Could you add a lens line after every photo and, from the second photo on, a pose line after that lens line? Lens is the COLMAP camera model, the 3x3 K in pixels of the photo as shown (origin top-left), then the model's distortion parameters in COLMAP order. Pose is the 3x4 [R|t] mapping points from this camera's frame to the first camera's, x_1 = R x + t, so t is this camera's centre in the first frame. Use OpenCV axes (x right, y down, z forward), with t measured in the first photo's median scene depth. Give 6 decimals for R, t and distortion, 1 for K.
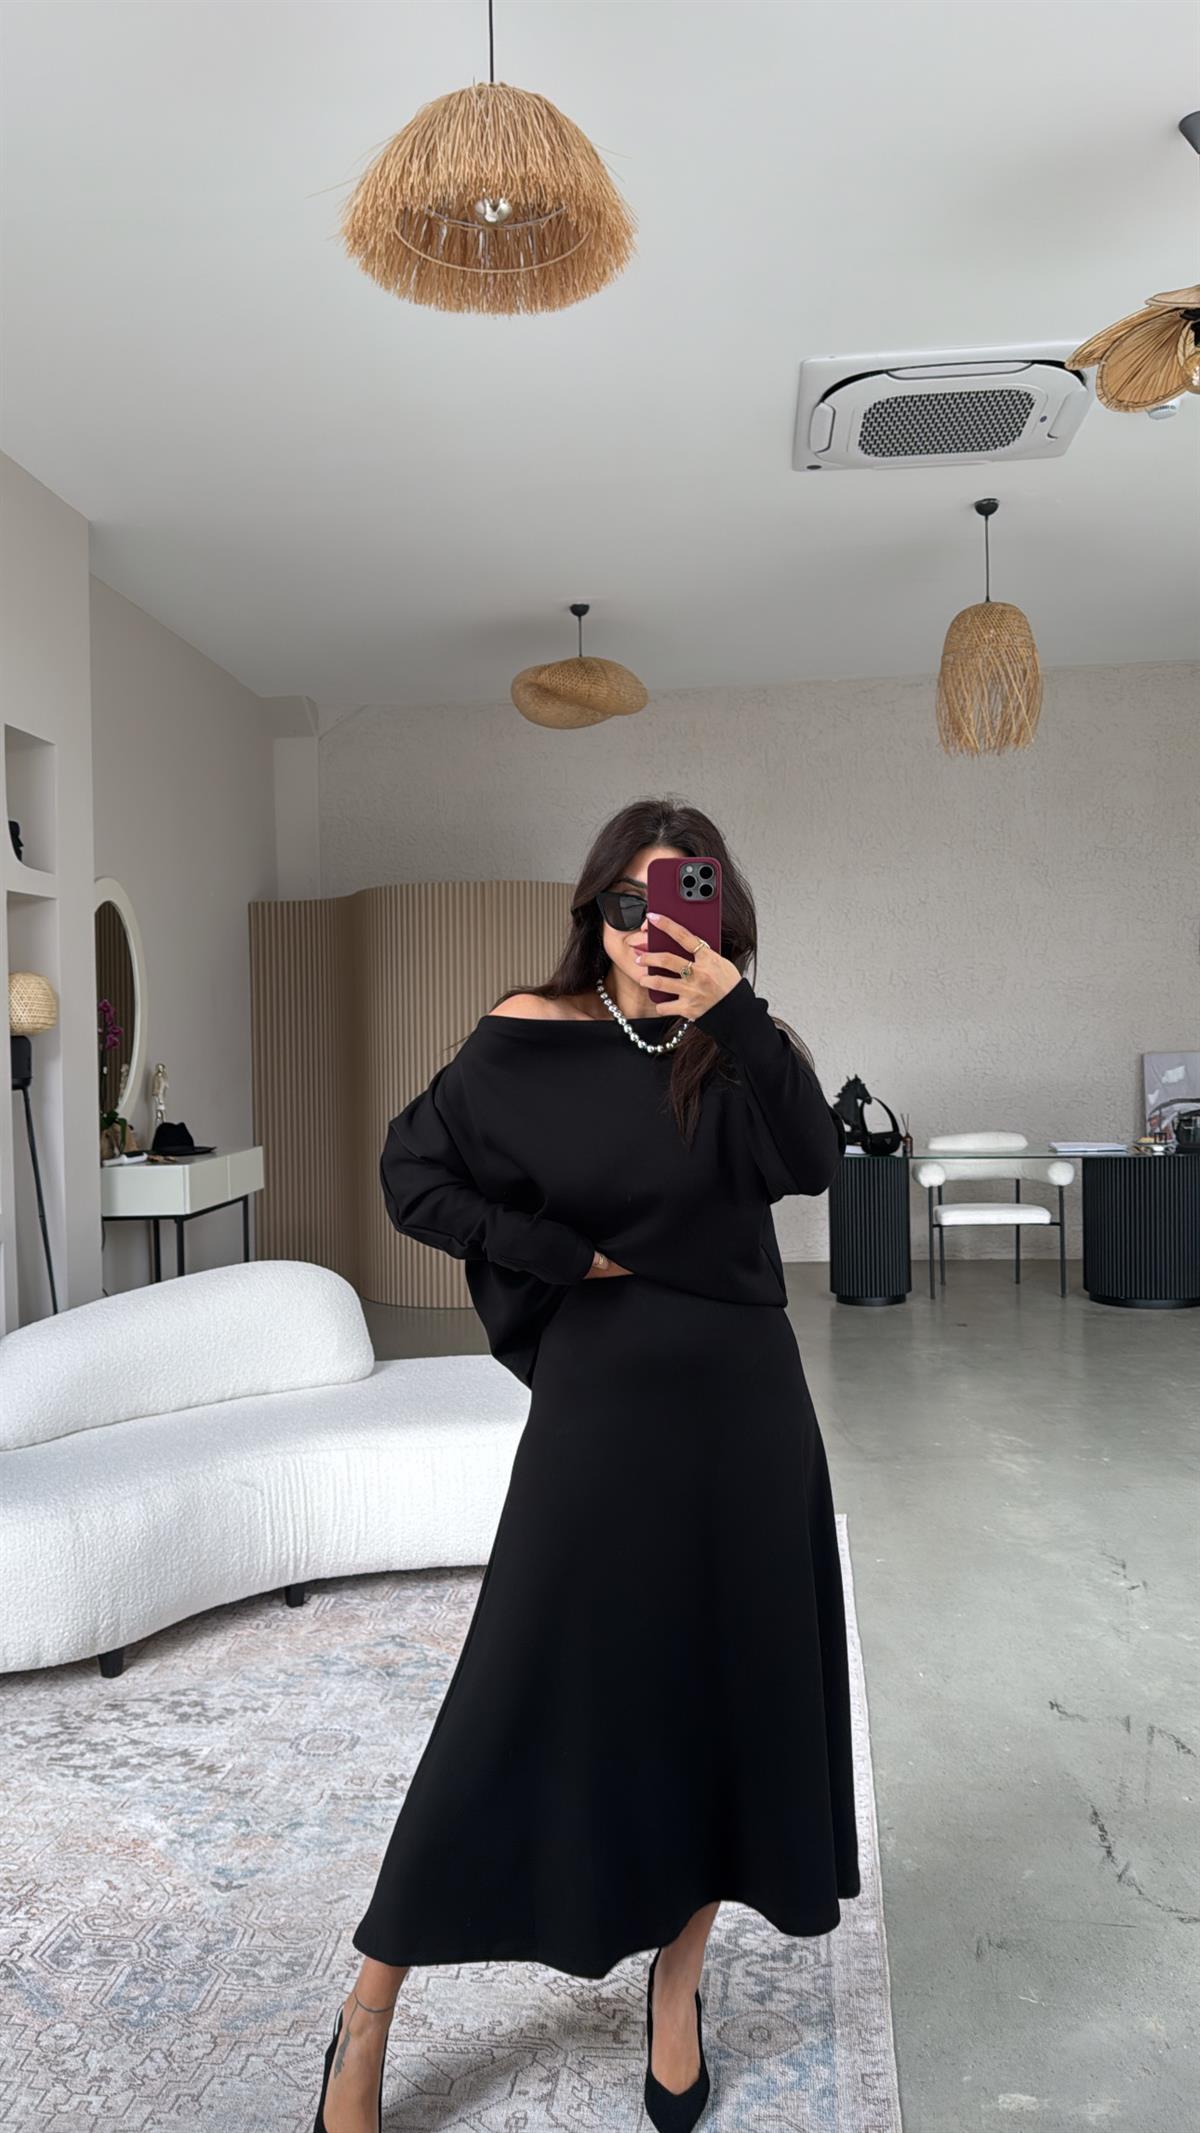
lens RADIAL K [[1551.4, 0, 596.5], [0, 1551.4, 998.6], [0, 0, 1]] dist [0.077219, -0.065080]
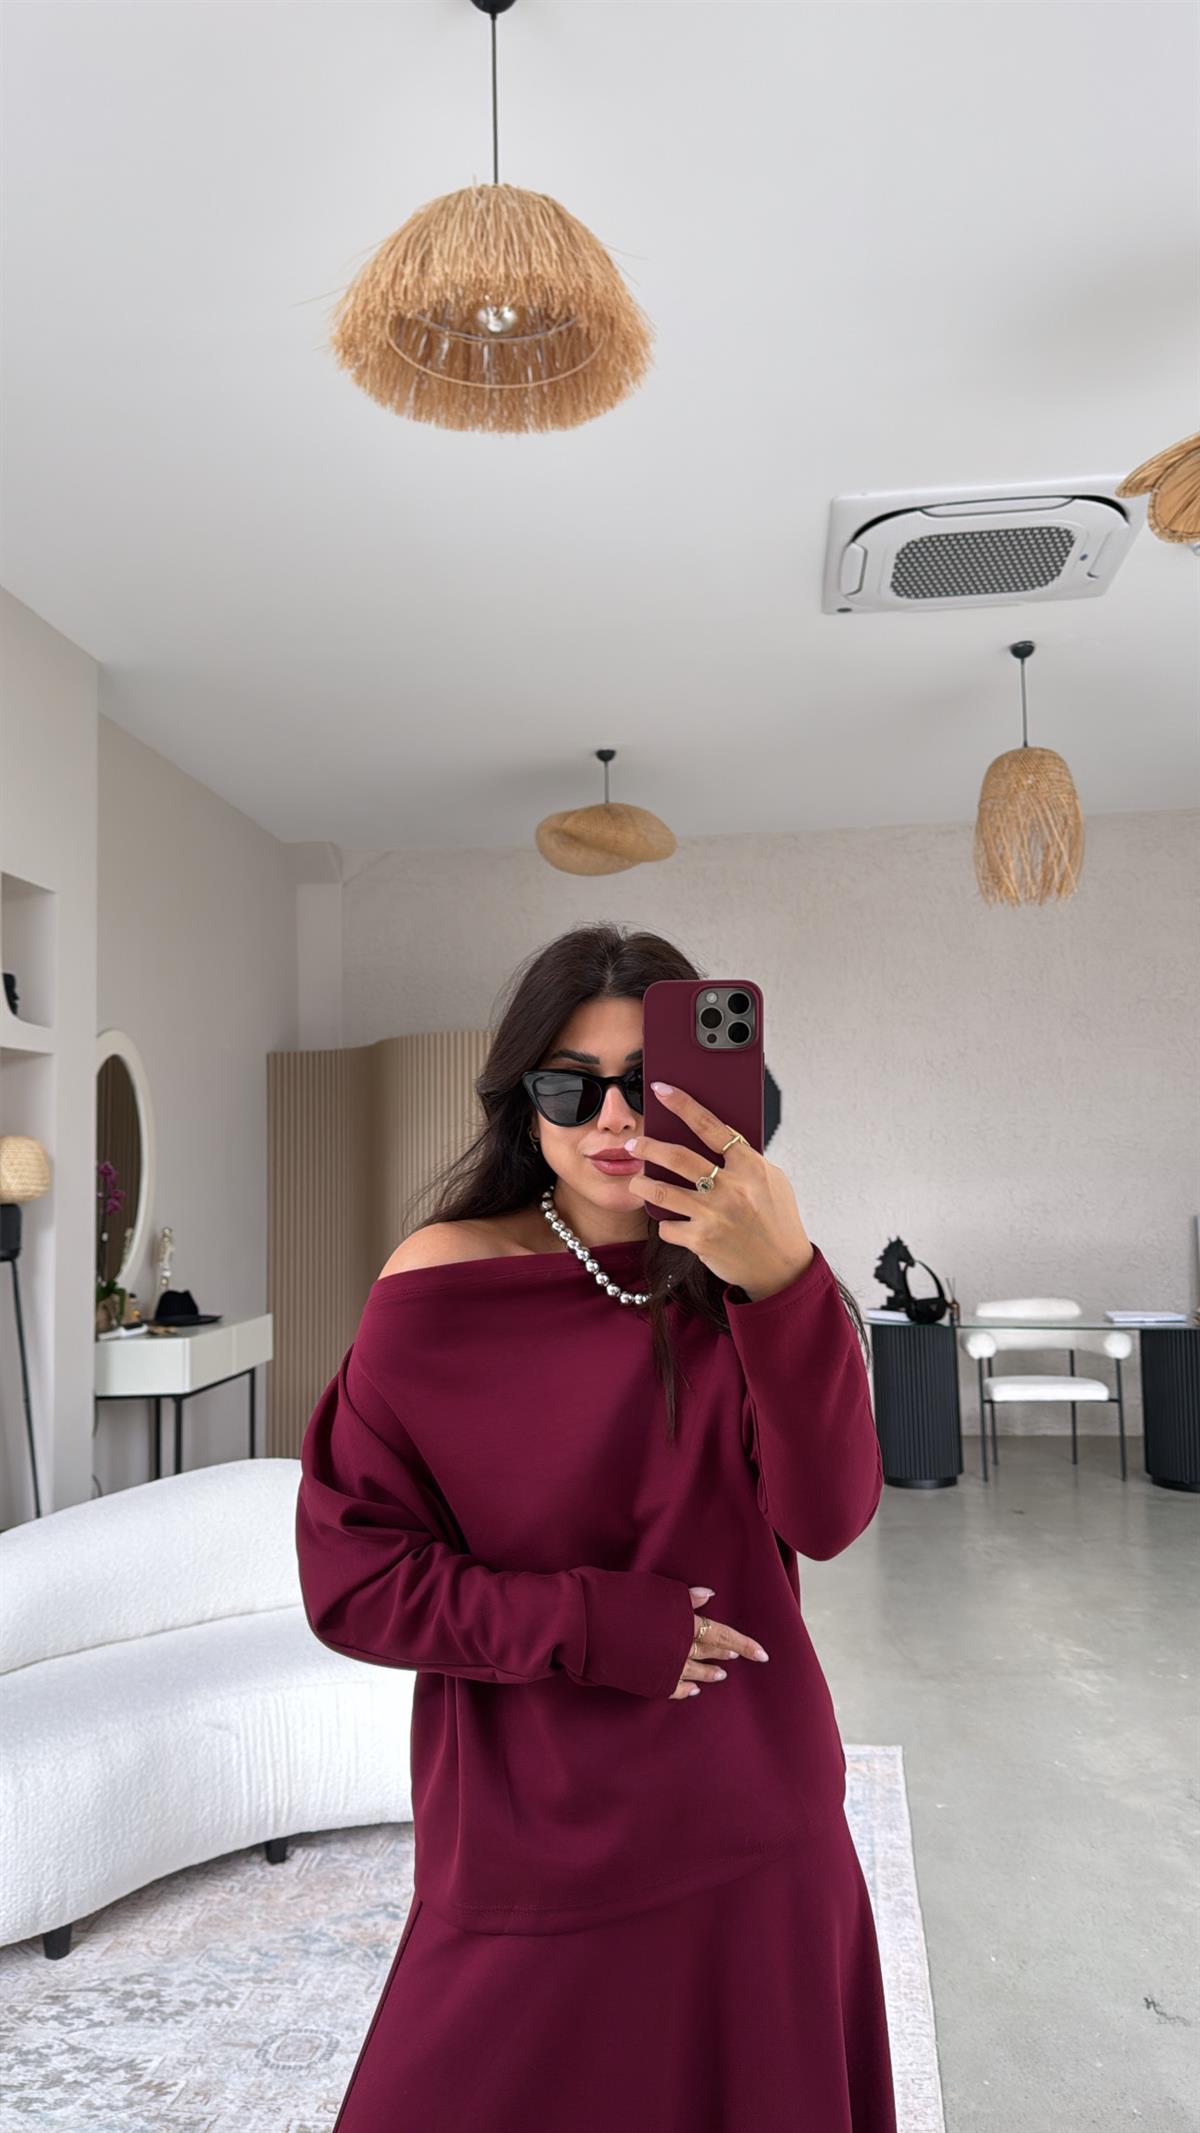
lens RADIAL K [[1514.2, 0, 646.6], [0, 1514.2, 1032.6], [0, 0, 1]] dist [0.041220, -0.051328]
pose [[0.999972, -0.002230, 0.007209, 0.010895], [0.002730, 0.997537, -0.070095, -0.017876], [-0.007035, 0.070113, 0.997514, 0.110092]]
